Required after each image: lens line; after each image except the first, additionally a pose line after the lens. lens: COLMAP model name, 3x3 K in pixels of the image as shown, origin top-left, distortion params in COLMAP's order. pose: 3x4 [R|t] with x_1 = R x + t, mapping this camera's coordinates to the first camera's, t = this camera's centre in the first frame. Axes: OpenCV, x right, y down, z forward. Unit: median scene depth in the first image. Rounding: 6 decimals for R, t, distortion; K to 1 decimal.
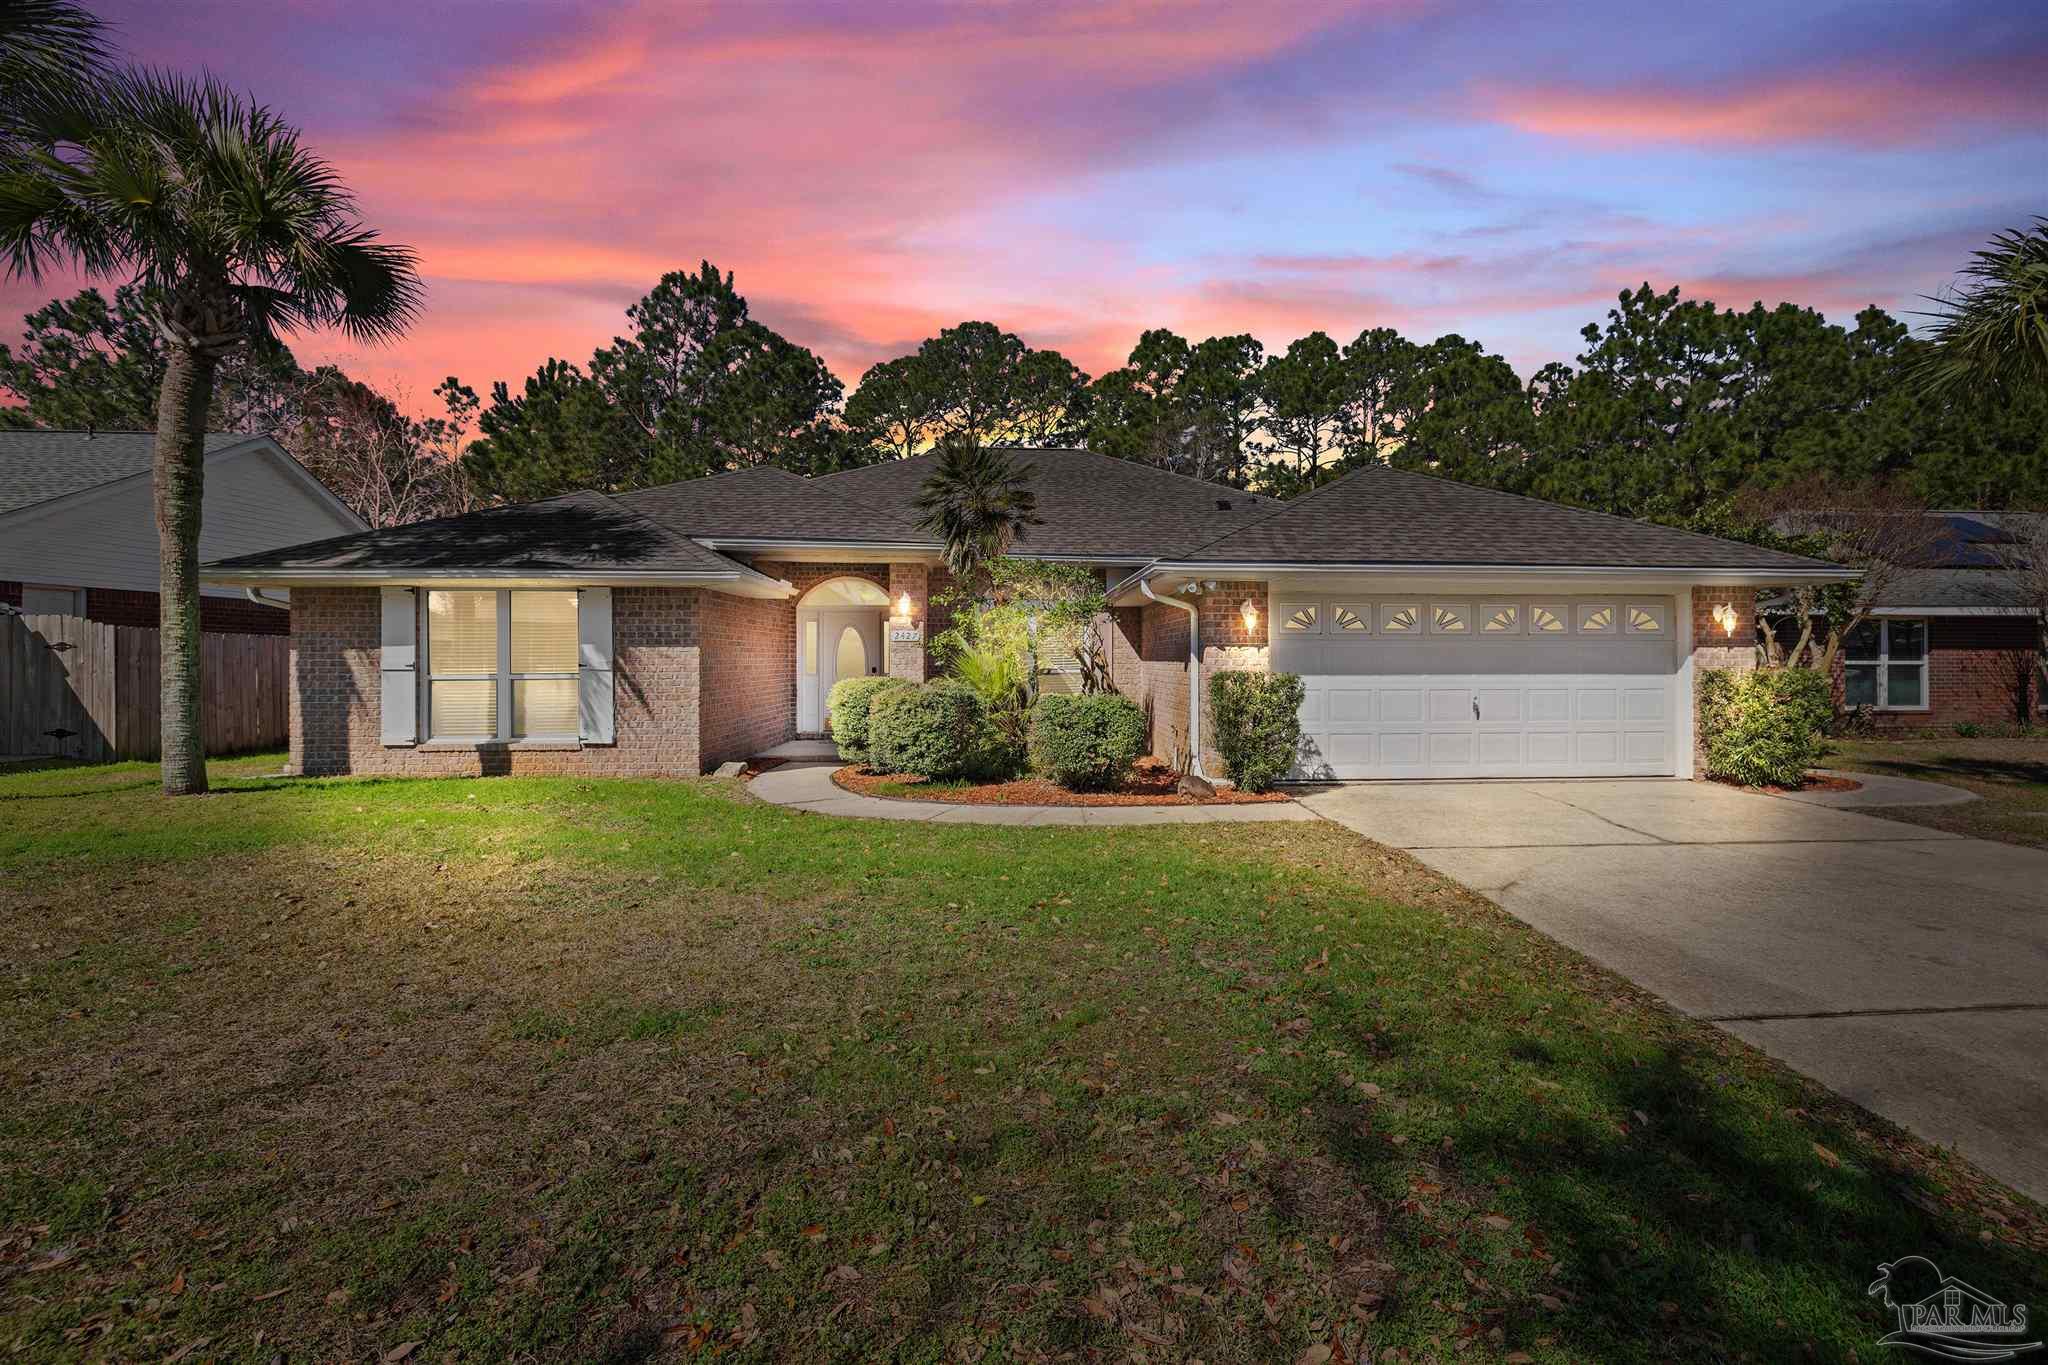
lens RADIAL K [[874.9, 0, 1092.3], [0, 874.9, 650.4], [0, 0, 1]] dist [-0.001311, -0.000162]
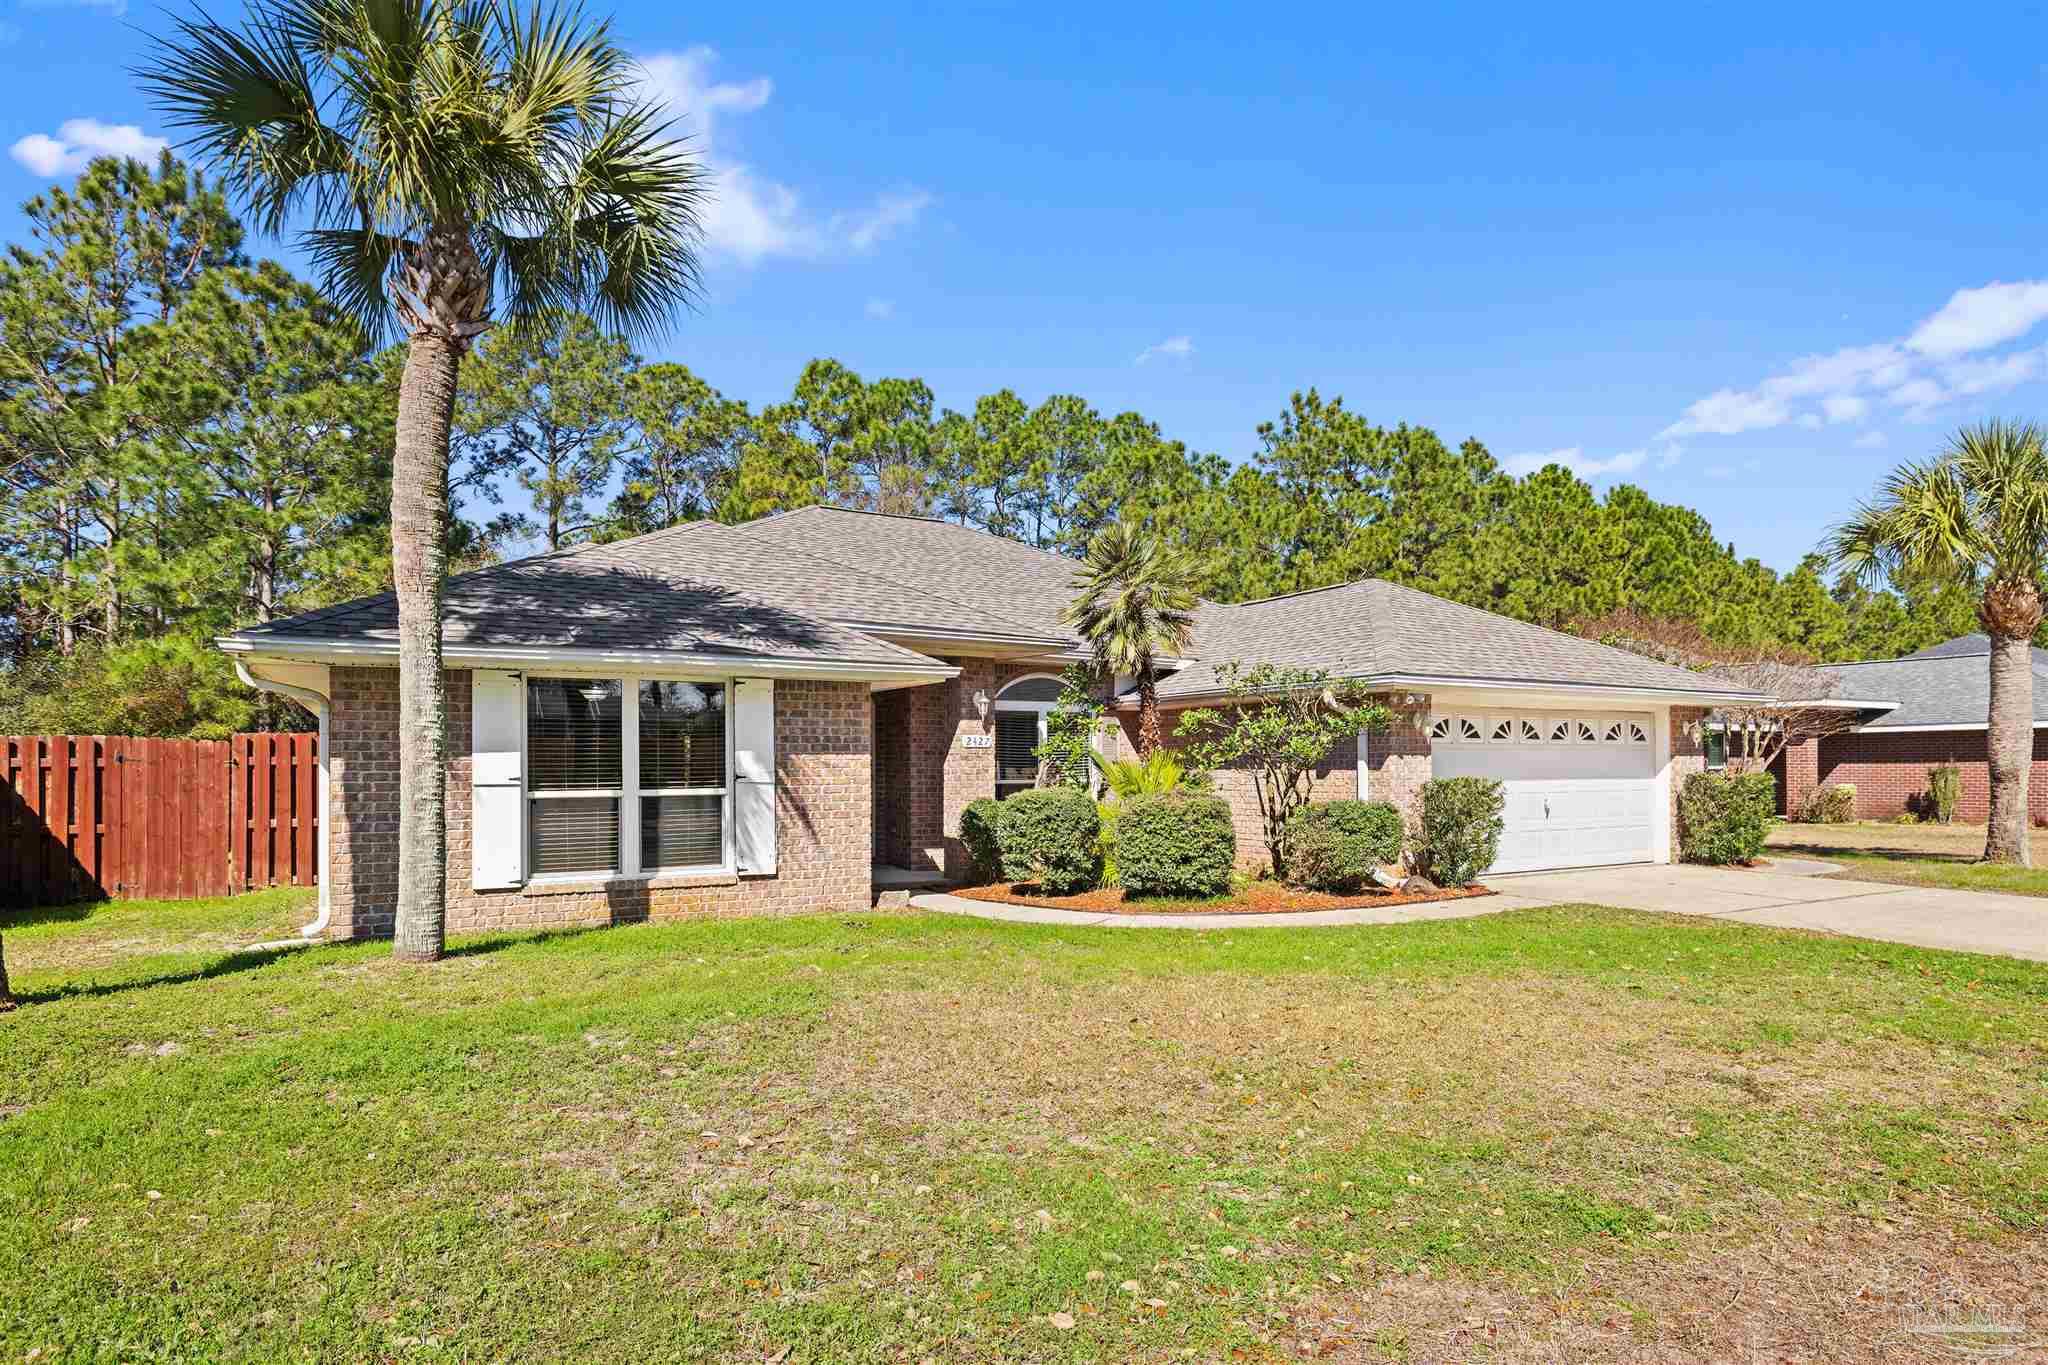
lens RADIAL K [[1105.2, 0, 1038.9], [0, 1105.2, 758.7], [0, 0, 1]] dist [-0.002622, -0.000232]
pose [[0.904536, -0.000267, 0.426396, -0.692688], [-0.000205, 0.999999, 0.001062, -0.000557], [-0.426397, -0.001048, 0.904536, -0.021058]]
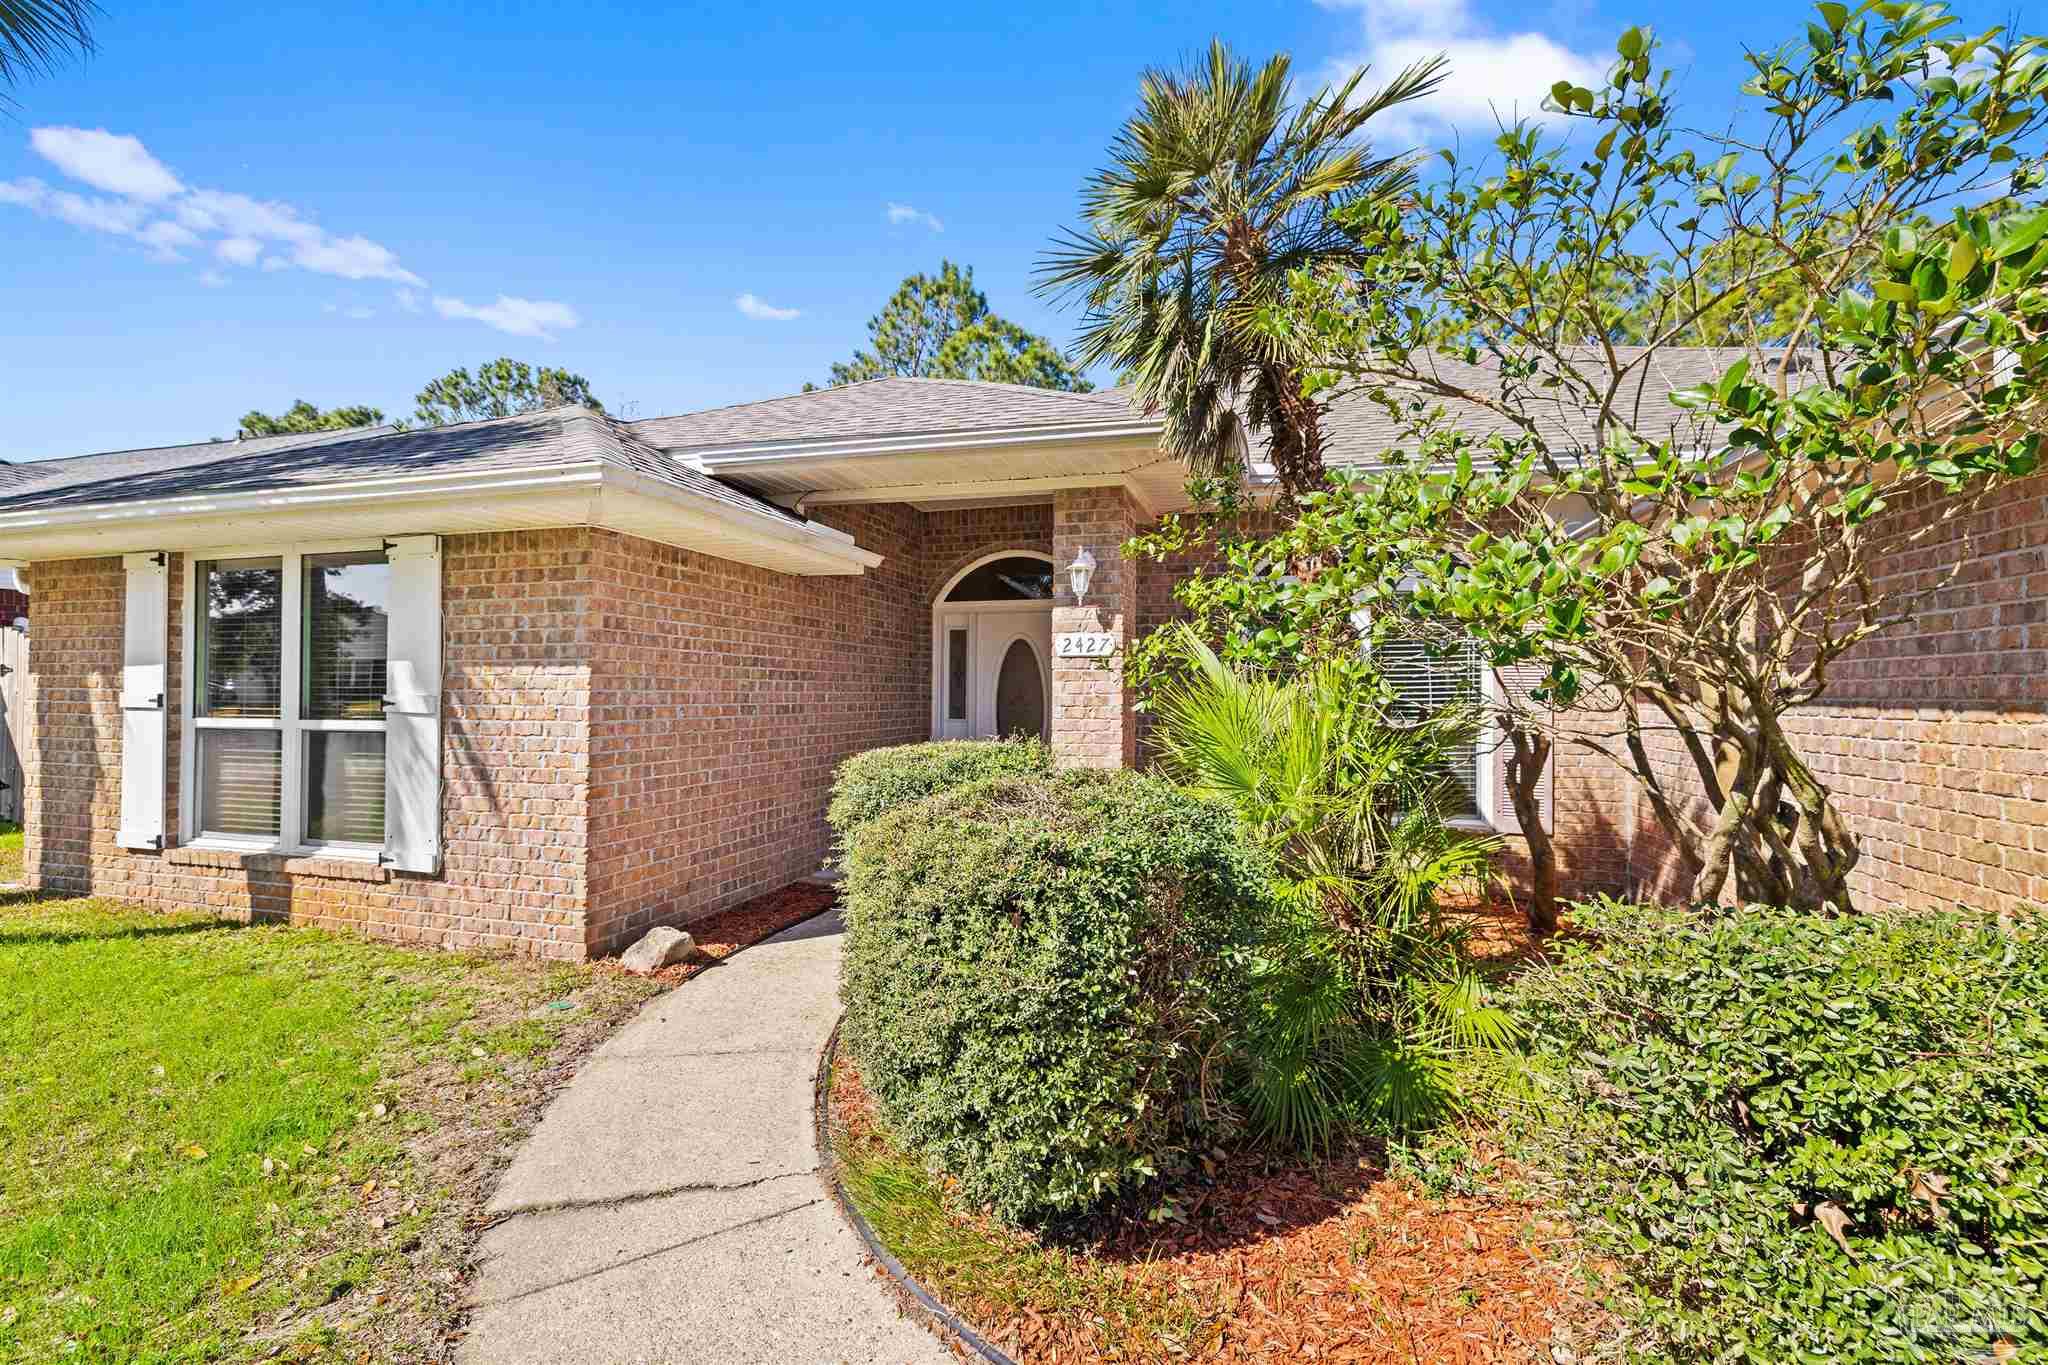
lens RADIAL K [[870.3, 0, 1037.7], [0, 870.3, 680.2], [0, 0, 1]] dist [0.001271, 0.000322]
pose [[0.933238, 0.001360, -0.359257, -0.078223], [-0.004138, 0.999967, -0.006963, 0.005845], [0.359235, 0.007985, 0.933213, 0.620759]]
